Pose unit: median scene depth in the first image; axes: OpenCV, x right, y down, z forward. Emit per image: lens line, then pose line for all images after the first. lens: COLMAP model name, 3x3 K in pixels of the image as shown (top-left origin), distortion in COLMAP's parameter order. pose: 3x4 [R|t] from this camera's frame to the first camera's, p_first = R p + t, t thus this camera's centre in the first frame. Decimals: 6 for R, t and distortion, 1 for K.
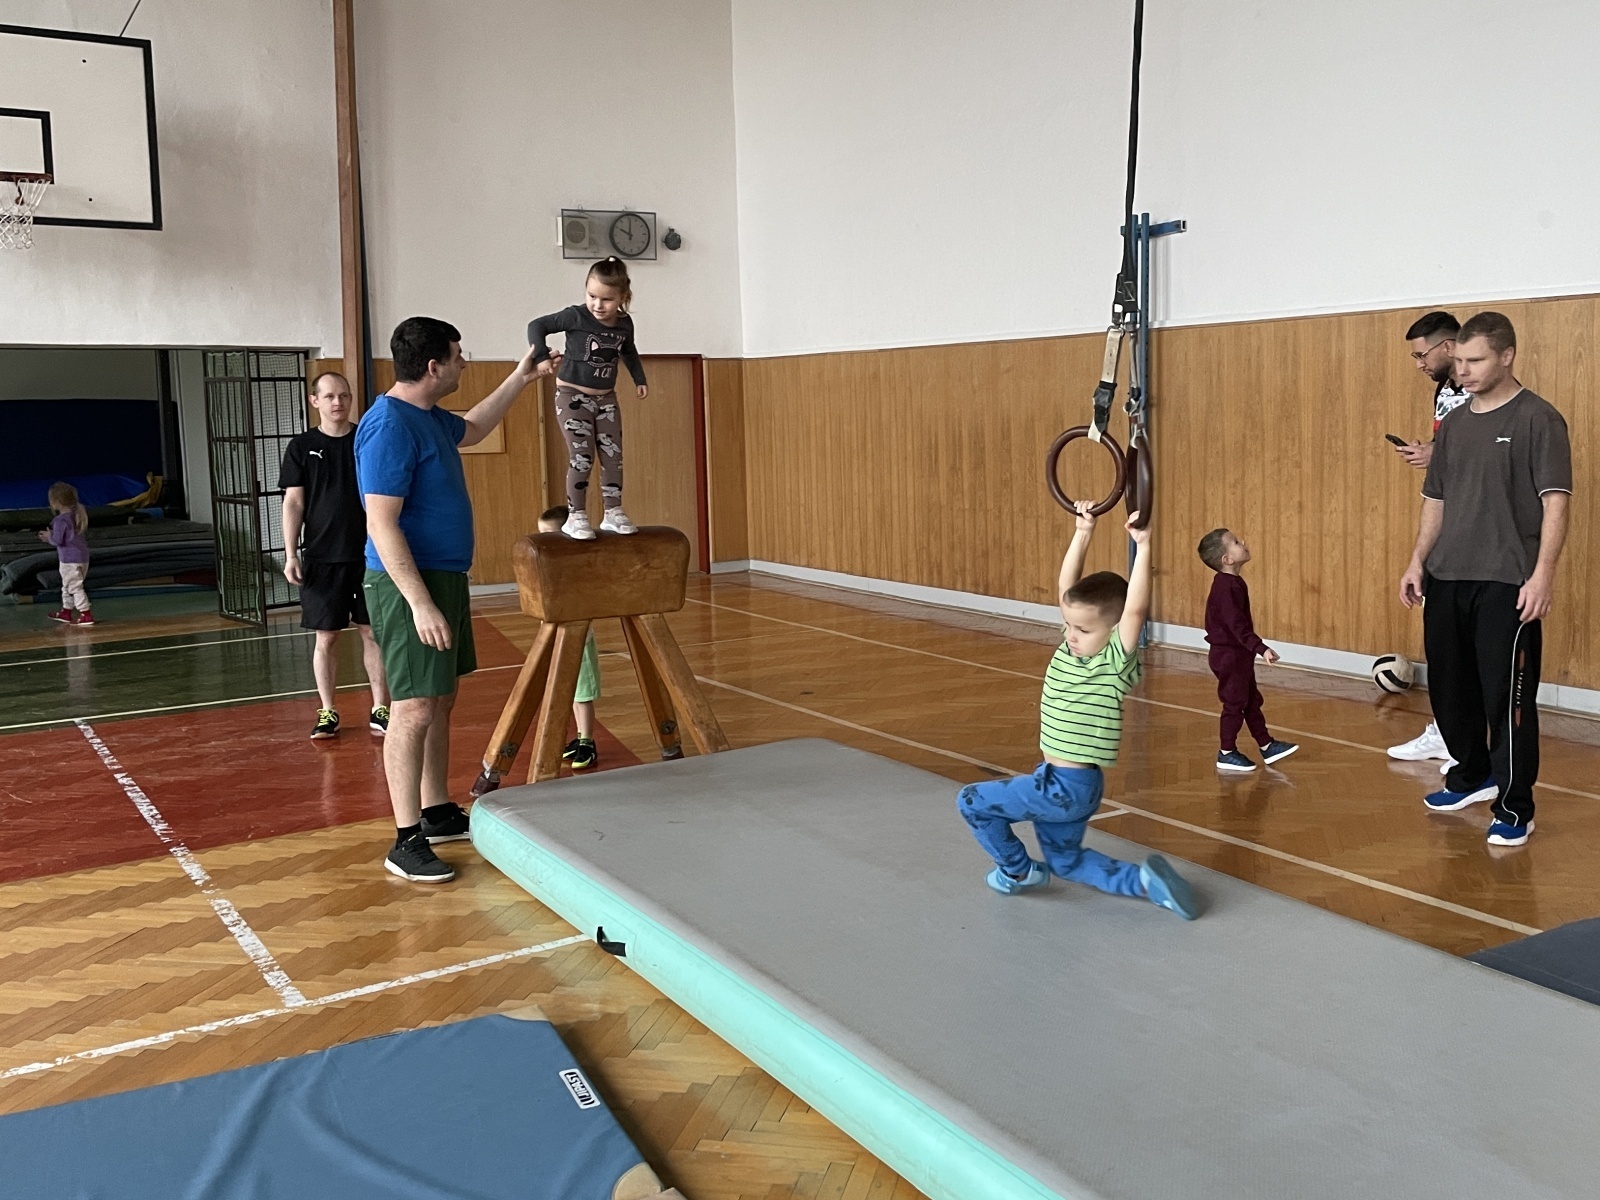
lens RADIAL K [[1670.4, 0, 838.3], [0, 1670.4, 555.6], [0, 0, 1]] dist [0.141470, -0.236459]
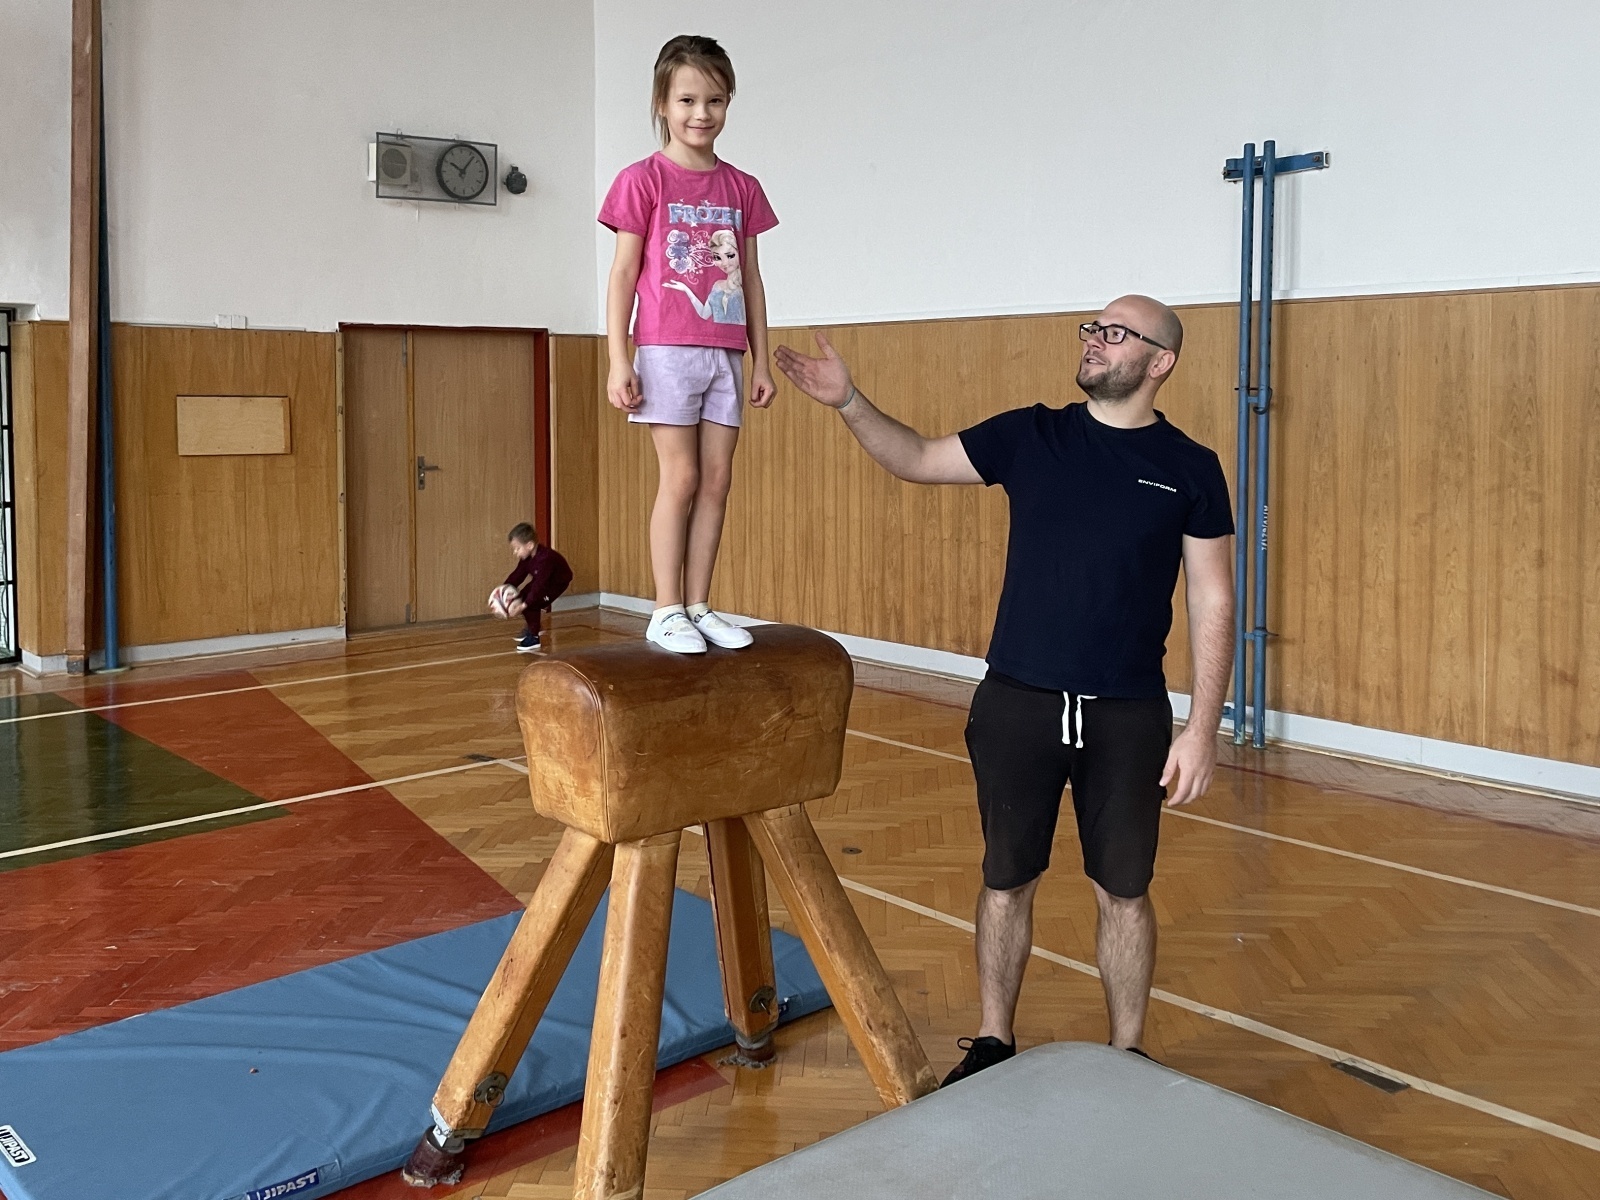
lens RADIAL K [[1695.8, 0, 796.2], [0, 1695.8, 436.8], [0, 0, 1]] dist [0.151305, -0.252041]
pose [[0.989608, 0.014256, 0.143081, -0.120665], [-0.004791, 0.997790, -0.066278, -0.027772], [-0.143710, 0.064904, 0.987489, 0.313495]]
